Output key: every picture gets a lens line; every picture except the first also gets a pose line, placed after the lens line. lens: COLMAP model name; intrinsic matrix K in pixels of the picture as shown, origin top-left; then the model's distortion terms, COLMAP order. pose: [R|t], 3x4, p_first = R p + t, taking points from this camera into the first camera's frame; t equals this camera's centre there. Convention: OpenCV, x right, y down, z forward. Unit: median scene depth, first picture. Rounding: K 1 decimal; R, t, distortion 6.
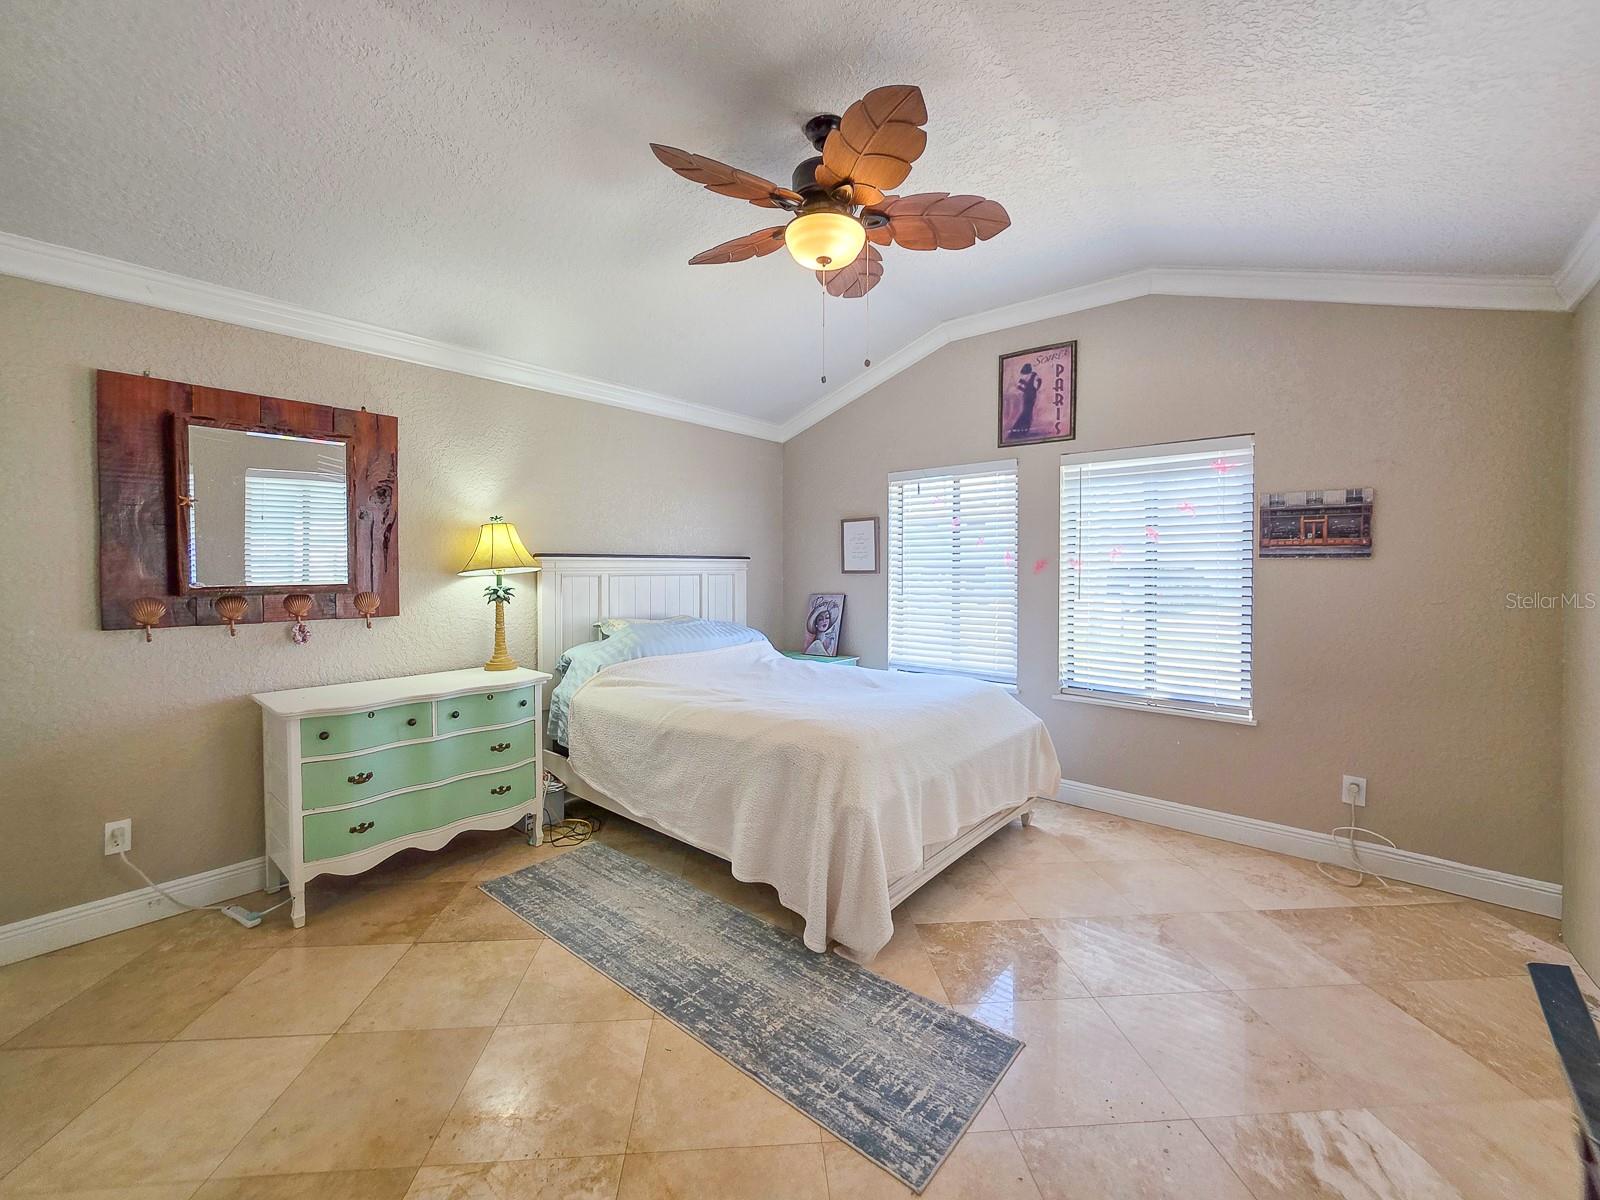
lens RADIAL K [[661.4, 0, 794.0], [0, 661.4, 575.4], [0, 0, 1]] dist [0.002515, -0.001849]
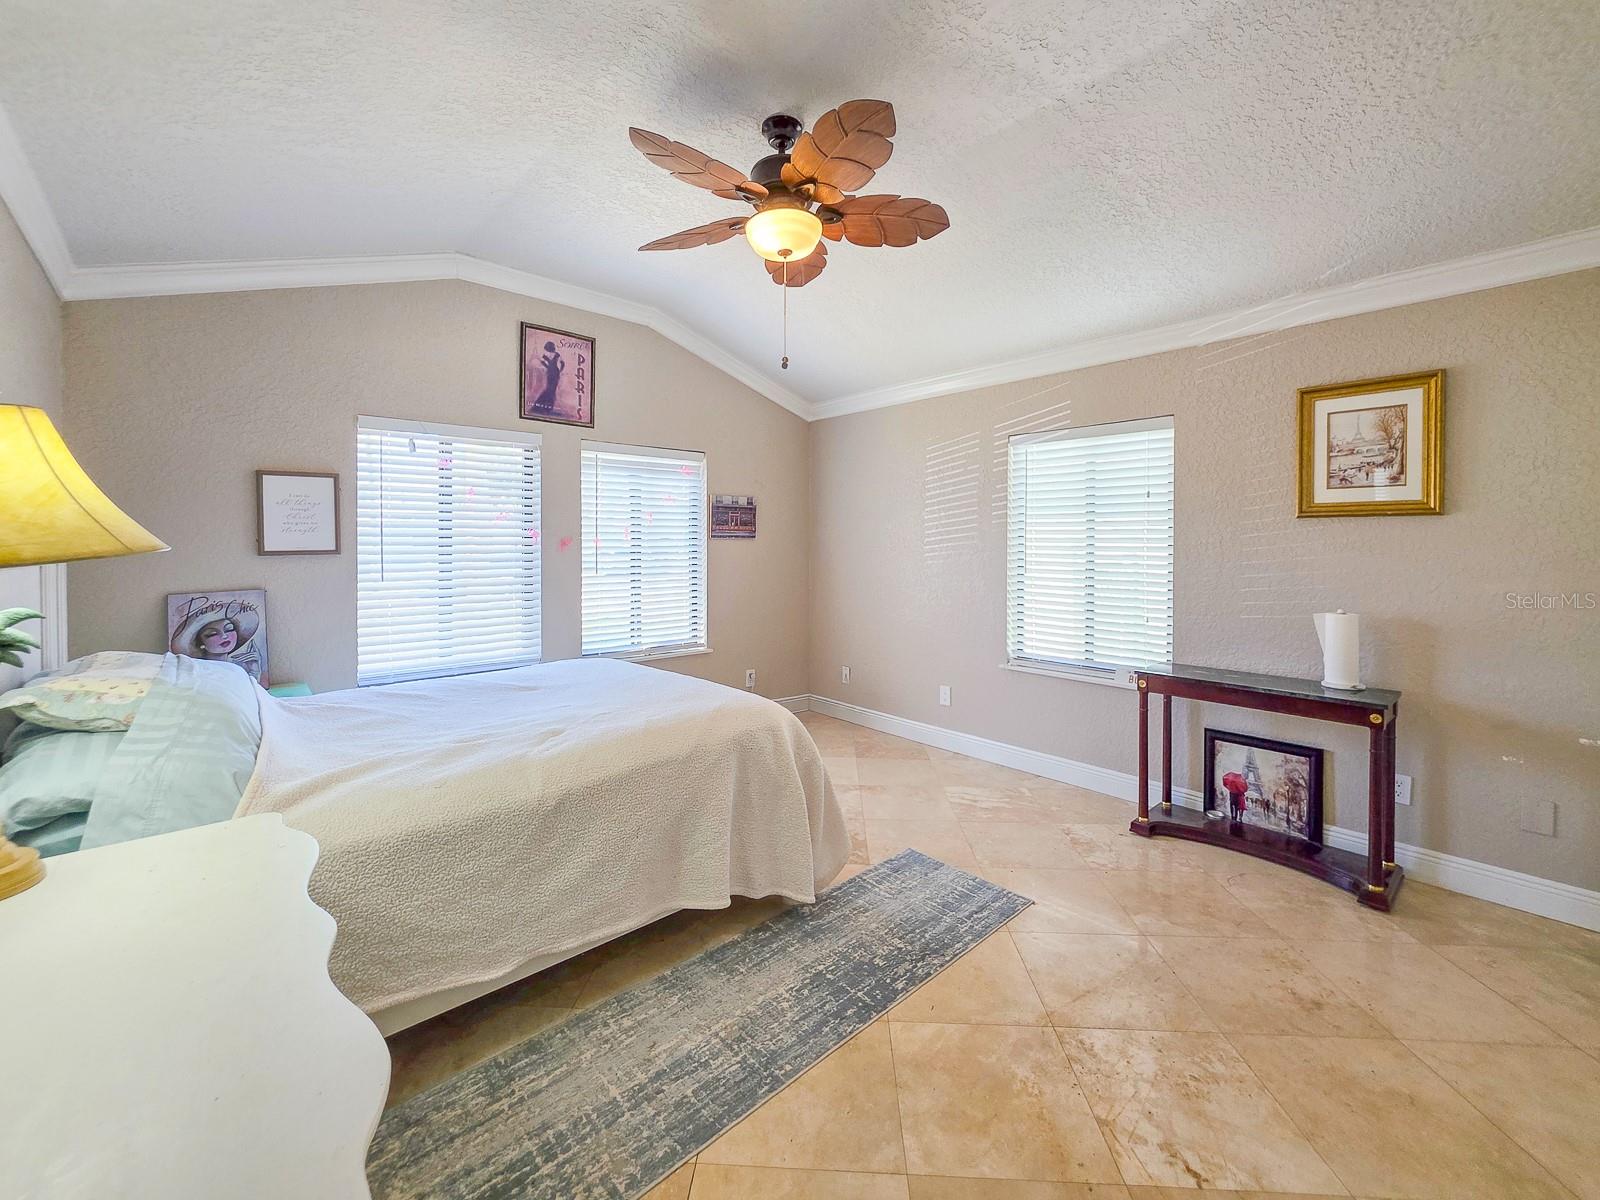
lens RADIAL K [[661.4, 0, 789.8], [0, 661.4, 547.5], [0, 0, 1]] dist [0.002515, -0.001849]
pose [[0.127218, -0.007097, 0.991849, -0.752652], [0.015534, 0.999866, 0.005162, -0.010030], [-0.991753, 0.014751, 0.127311, 0.651387]]
